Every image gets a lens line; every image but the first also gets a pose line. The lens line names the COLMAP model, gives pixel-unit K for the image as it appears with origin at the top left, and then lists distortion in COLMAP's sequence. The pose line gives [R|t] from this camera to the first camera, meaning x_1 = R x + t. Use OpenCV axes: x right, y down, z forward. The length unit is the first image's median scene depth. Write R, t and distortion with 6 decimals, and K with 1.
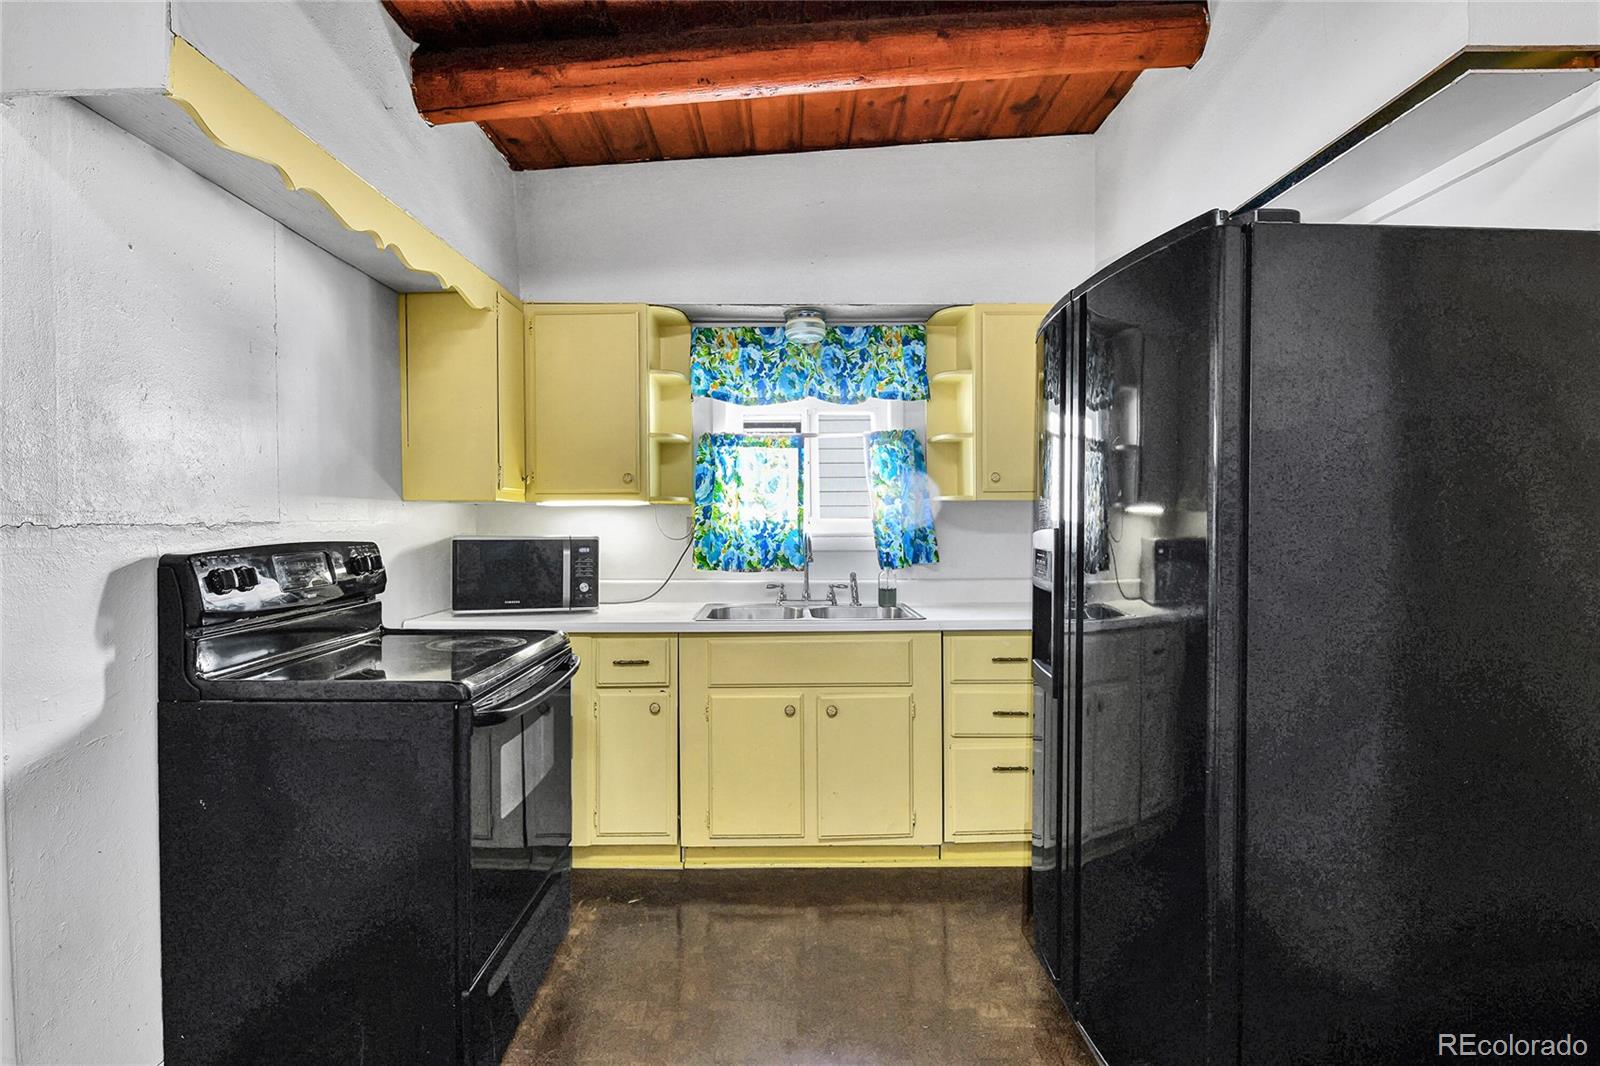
lens RADIAL K [[817.9, 0, 799.9], [0, 817.9, 529.2], [0, 0, 1]] dist [-0.002342, 0.000656]
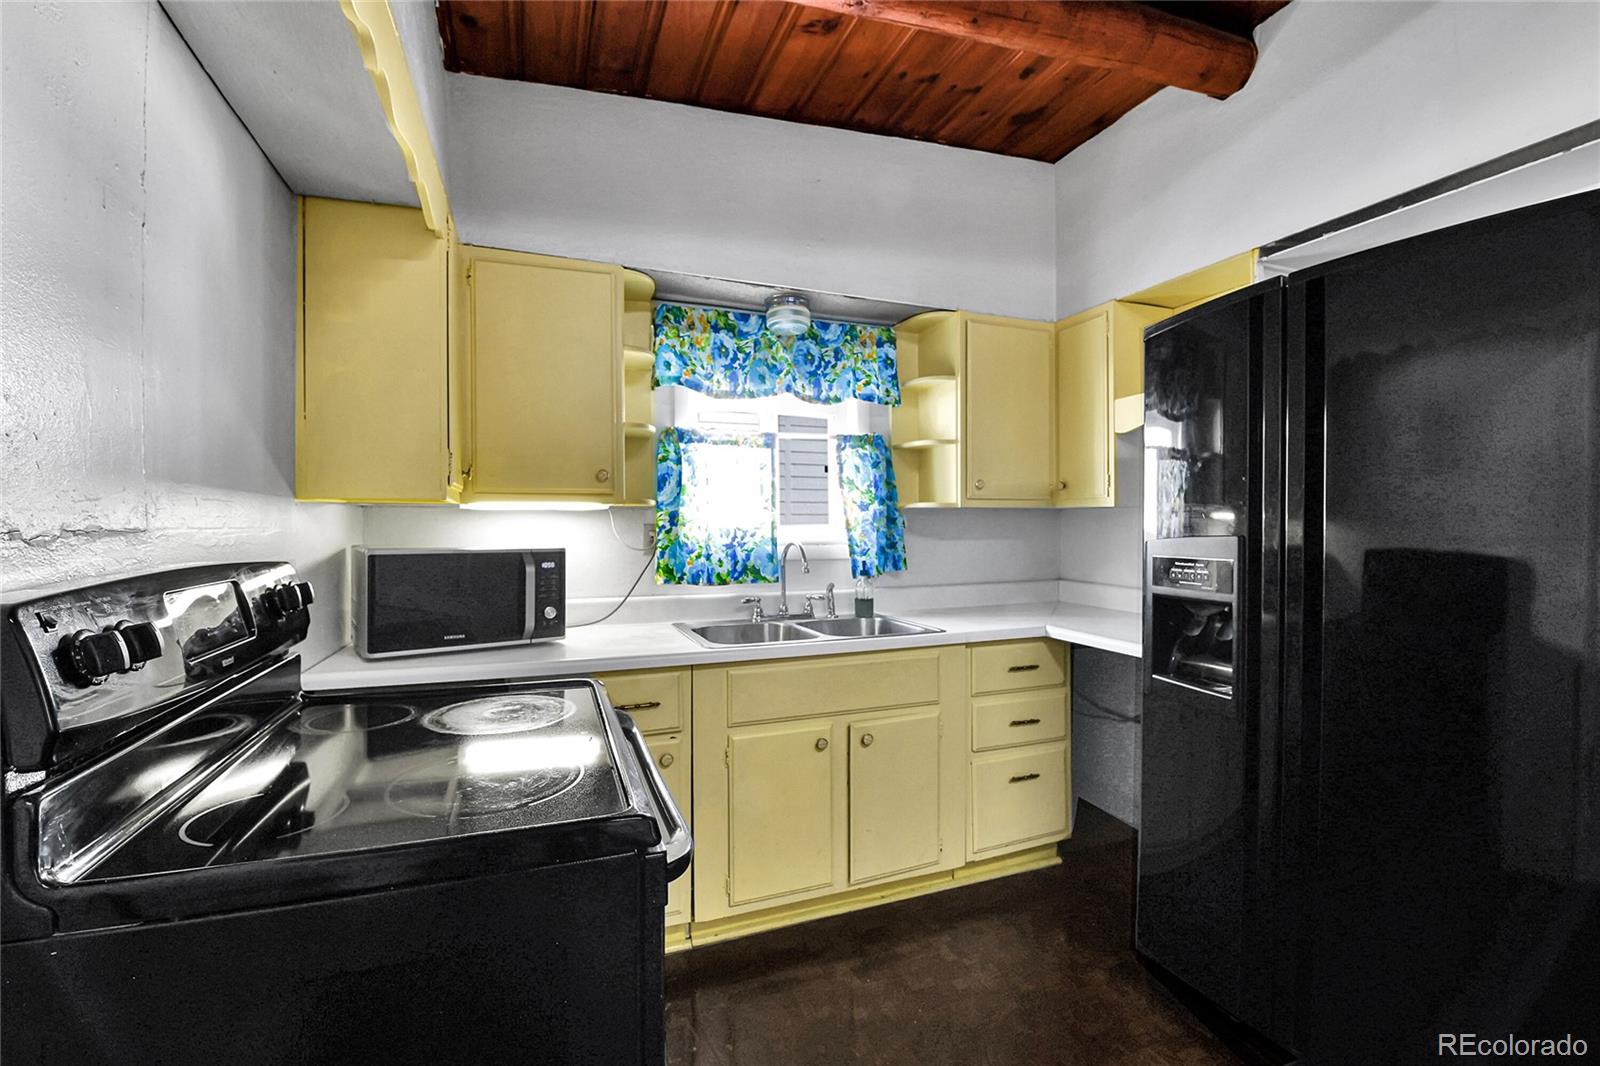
lens RADIAL K [[693.5, 0, 802.2], [0, 693.5, 532.4], [0, 0, 1]] dist [-0.008404, -0.004964]
pose [[0.933655, -0.002018, 0.358168, -0.252159], [0.003580, 0.999987, -0.003701, -0.002371], [-0.358156, 0.004737, 0.933650, 0.265778]]
